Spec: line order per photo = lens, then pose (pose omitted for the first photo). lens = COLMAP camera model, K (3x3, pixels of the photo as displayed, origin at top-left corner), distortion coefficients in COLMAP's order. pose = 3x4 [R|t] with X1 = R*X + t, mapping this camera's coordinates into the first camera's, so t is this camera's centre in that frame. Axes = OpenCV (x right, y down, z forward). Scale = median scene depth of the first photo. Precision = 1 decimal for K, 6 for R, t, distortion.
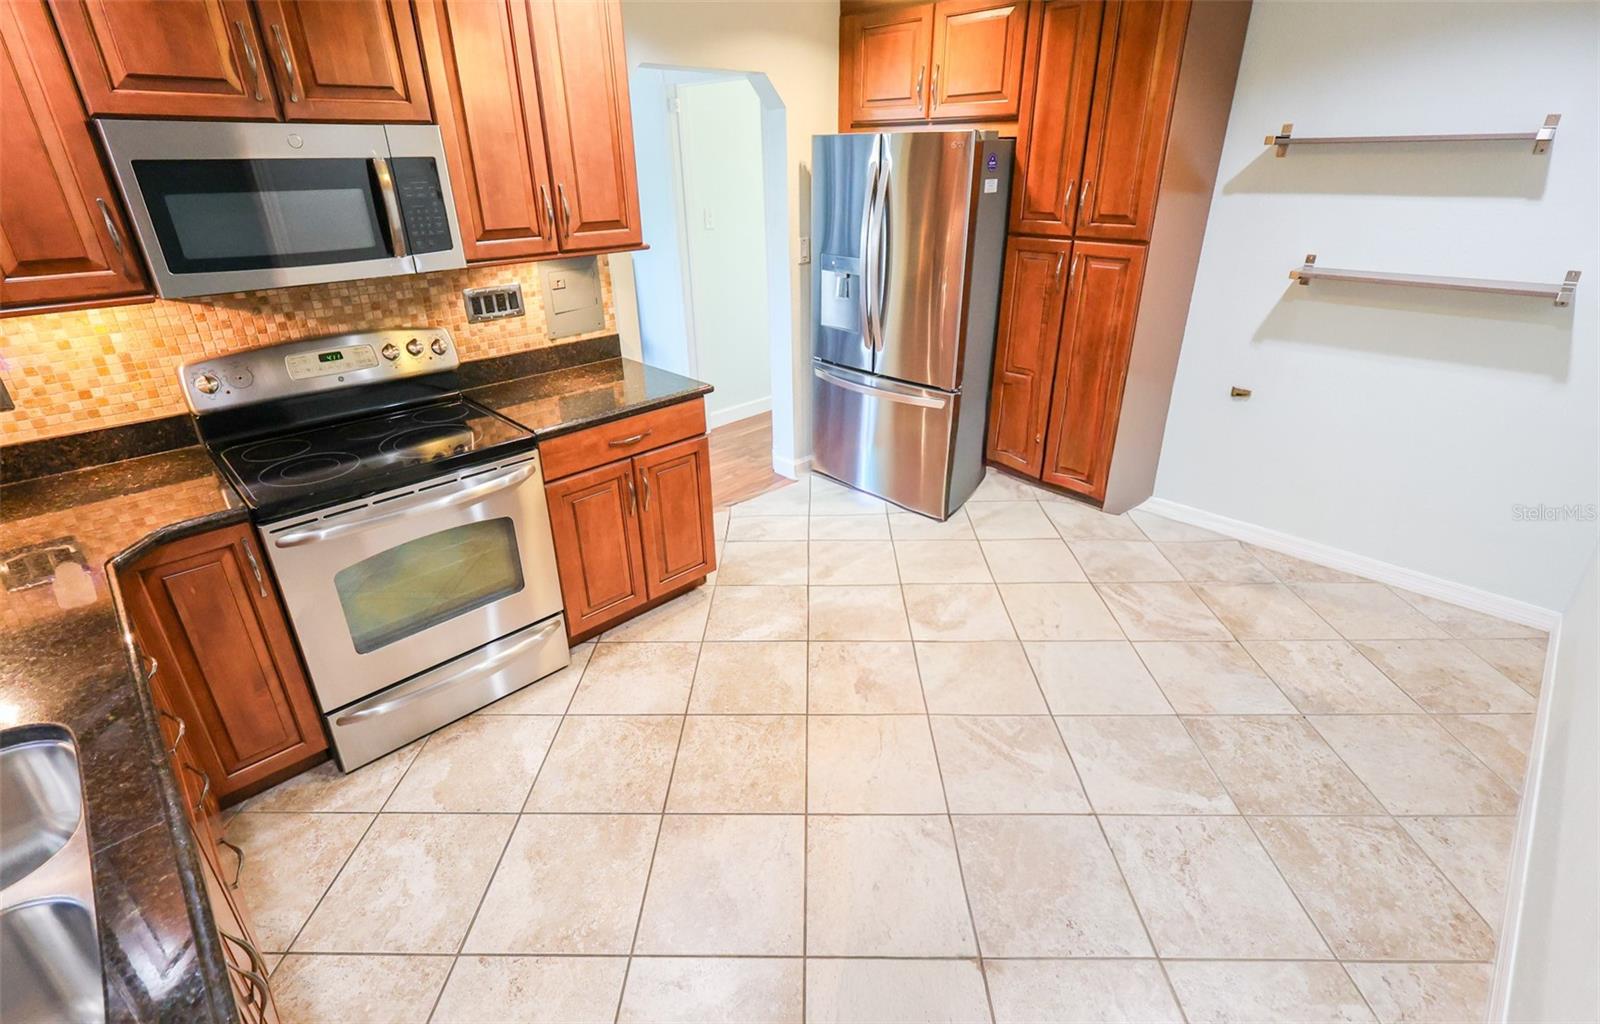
lens RADIAL K [[744.7, 0, 803.9], [0, 744.7, 485.4], [0, 0, 1]] dist [0.004902, 0.000195]
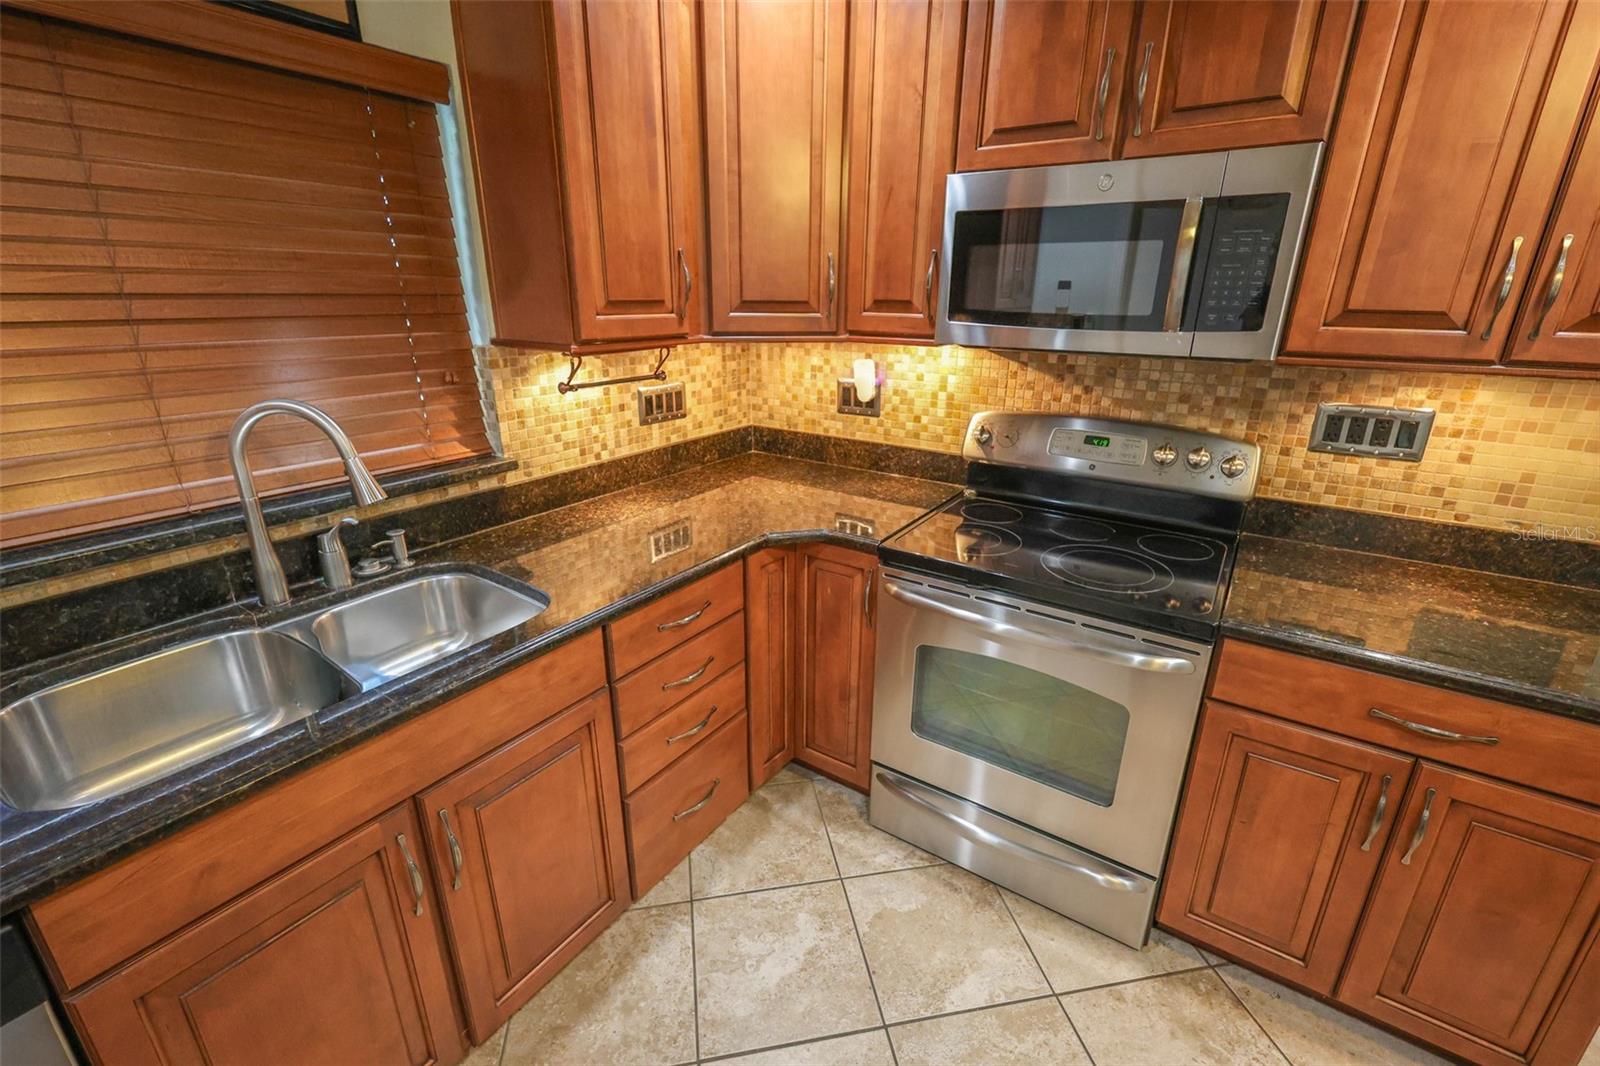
lens RADIAL K [[689.7, 0, 798.1], [0, 689.7, 528.9], [0, 0, 1]] dist [0.001027, 0.000899]
pose [[0.194893, 0.335835, -0.921538, 0.072790], [-0.405320, 0.883153, 0.236127, -0.122180], [0.893159, 0.327498, 0.308241, 0.443035]]
